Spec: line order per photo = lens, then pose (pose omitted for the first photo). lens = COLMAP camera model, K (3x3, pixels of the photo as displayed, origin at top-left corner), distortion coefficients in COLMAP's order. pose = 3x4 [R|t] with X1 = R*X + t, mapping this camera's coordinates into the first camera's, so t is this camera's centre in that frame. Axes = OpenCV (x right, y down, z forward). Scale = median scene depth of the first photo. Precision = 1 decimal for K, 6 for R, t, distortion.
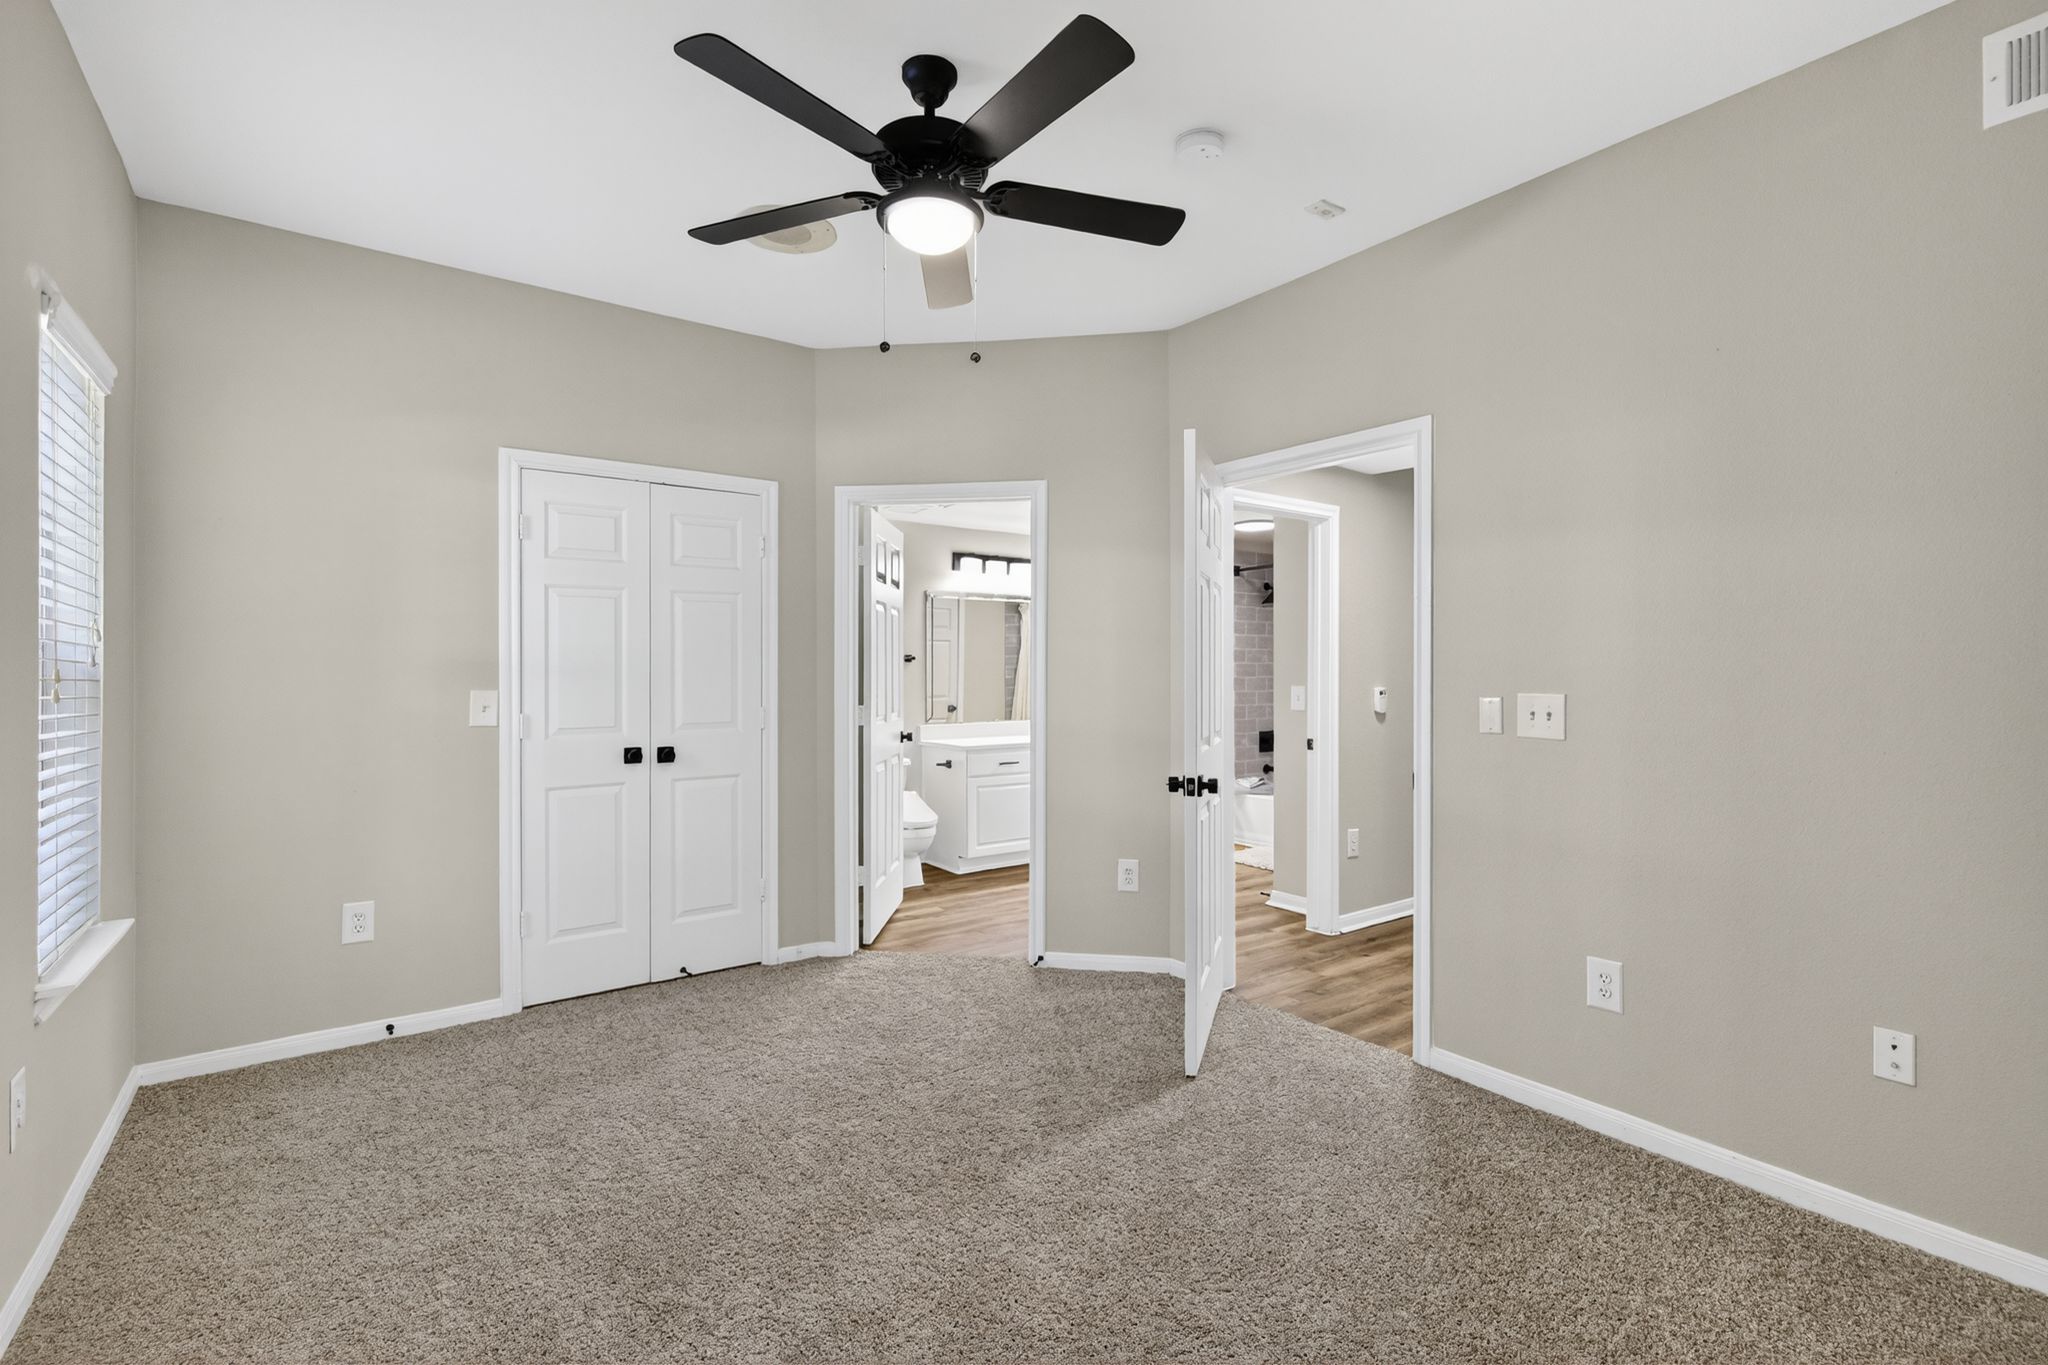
lens RADIAL K [[921.9, 0, 1023.5], [0, 921.9, 675.6], [0, 0, 1]] dist [0.002362, 0.001219]
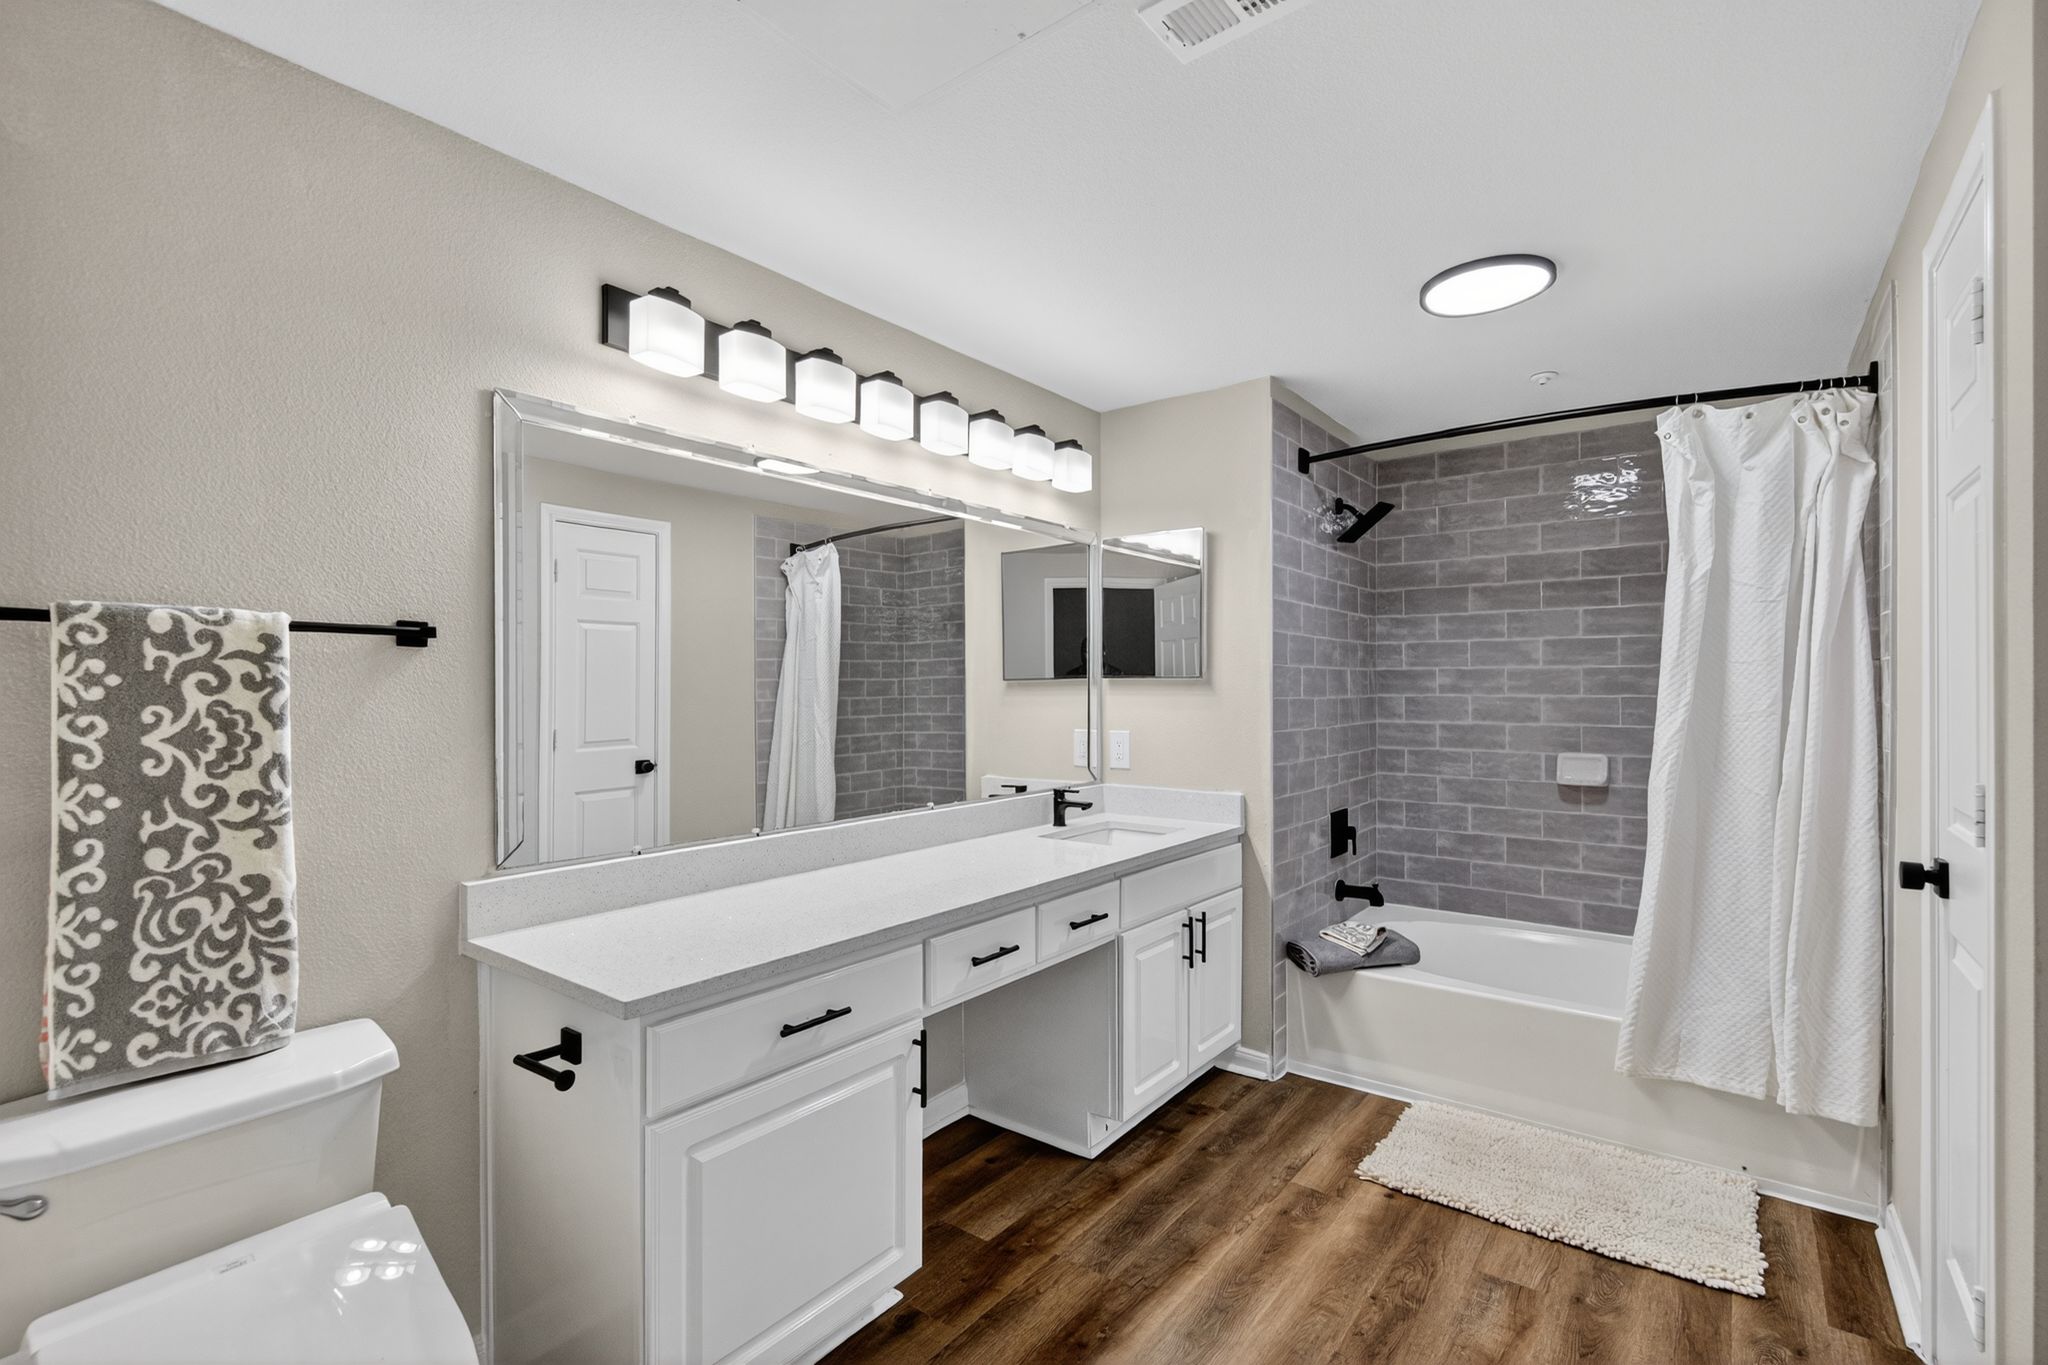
lens RADIAL K [[921.9, 0, 1010.8], [0, 921.9, 690.4], [0, 0, 1]] dist [0.002362, 0.001219]
pose [[0.963767, -0.008315, 0.266616, -0.025130], [0.009359, 0.999953, -0.002648, -0.002151], [-0.266581, 0.005048, 0.963799, 0.591034]]
